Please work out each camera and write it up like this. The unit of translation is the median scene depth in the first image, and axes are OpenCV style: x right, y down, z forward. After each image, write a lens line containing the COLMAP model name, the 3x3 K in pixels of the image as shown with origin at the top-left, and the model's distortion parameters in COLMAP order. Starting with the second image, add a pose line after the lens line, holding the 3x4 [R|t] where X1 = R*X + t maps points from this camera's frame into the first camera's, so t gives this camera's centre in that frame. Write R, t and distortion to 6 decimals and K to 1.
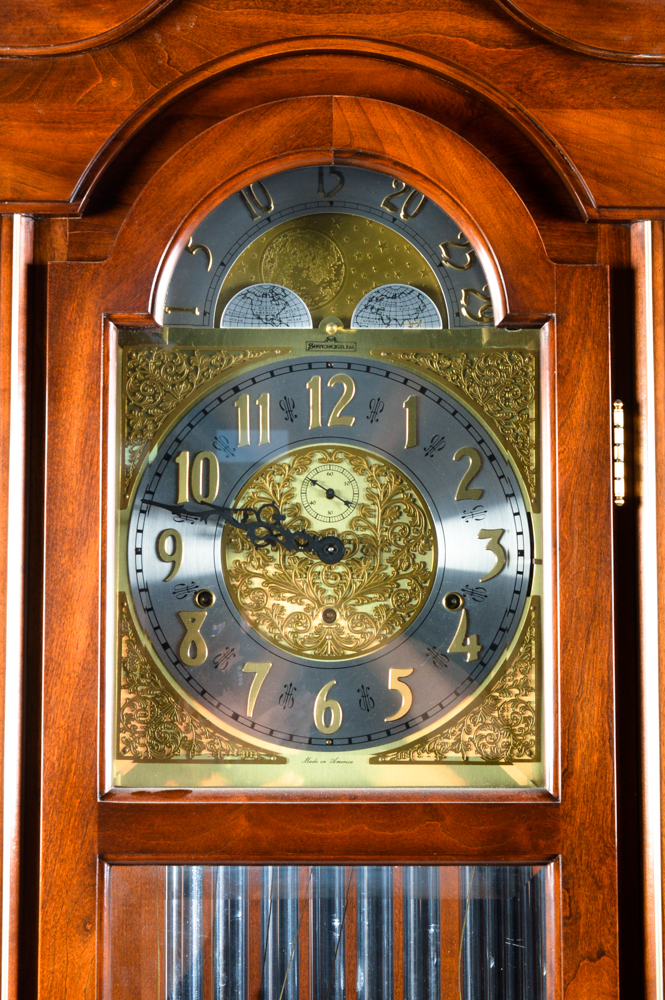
lens RADIAL K [[1877.5, 0, 333.6], [0, 1877.5, 504.2], [0, 0, 1]] dist [0.011686, 0.000000]
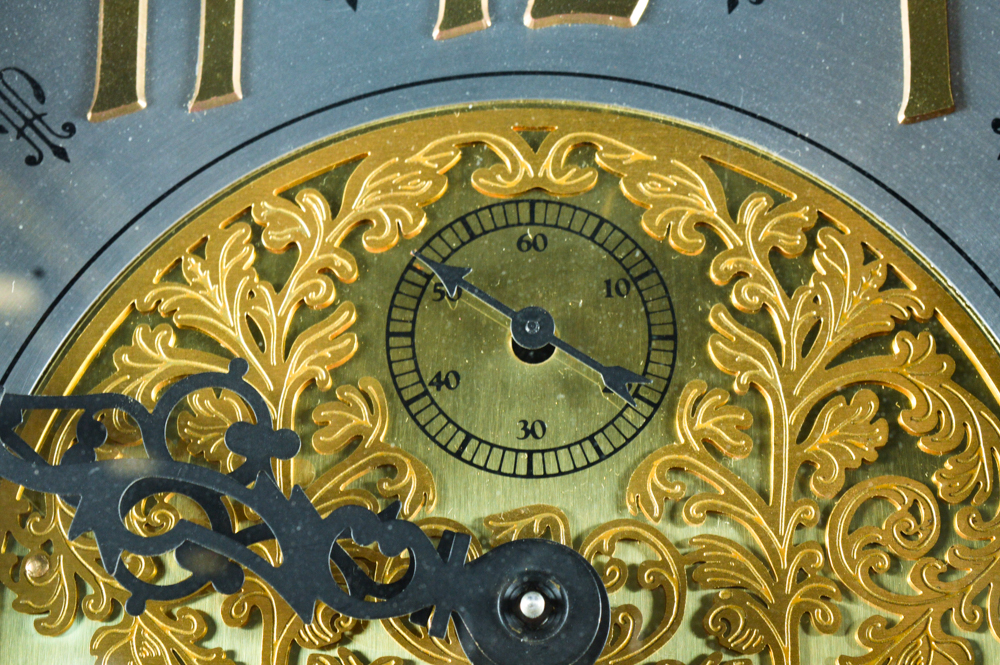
lens RADIAL K [[1877.5, 0, 496.9], [0, 1877.5, 325.9], [0, 0, 1]] dist [0.011686, 0.000000]
pose [[0.998585, -0.008490, -0.052501, 0.004784], [-0.003092, 0.976239, -0.216676, 0.036653], [0.053093, 0.216532, 0.974831, 0.806279]]
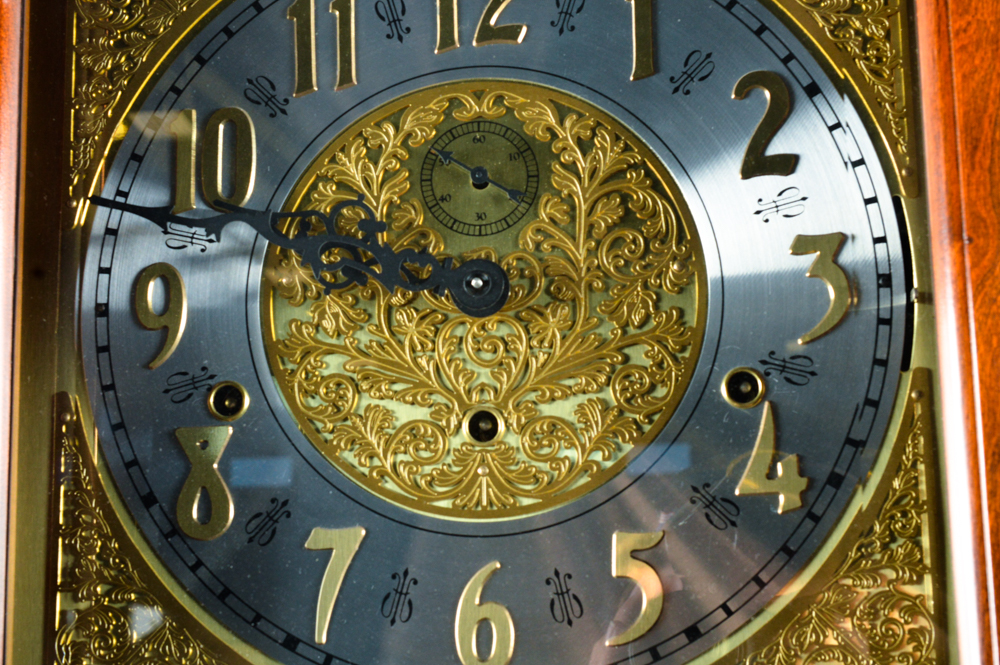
lens RADIAL K [[1877.5, 0, 500.9], [0, 1877.5, 327.3], [0, 0, 1]] dist [0.011686, 0.000000]
pose [[0.990569, -0.046257, -0.128971, 0.064787], [0.031214, 0.992723, -0.116308, 0.089920], [0.133413, 0.111185, 0.984804, 0.525061]]
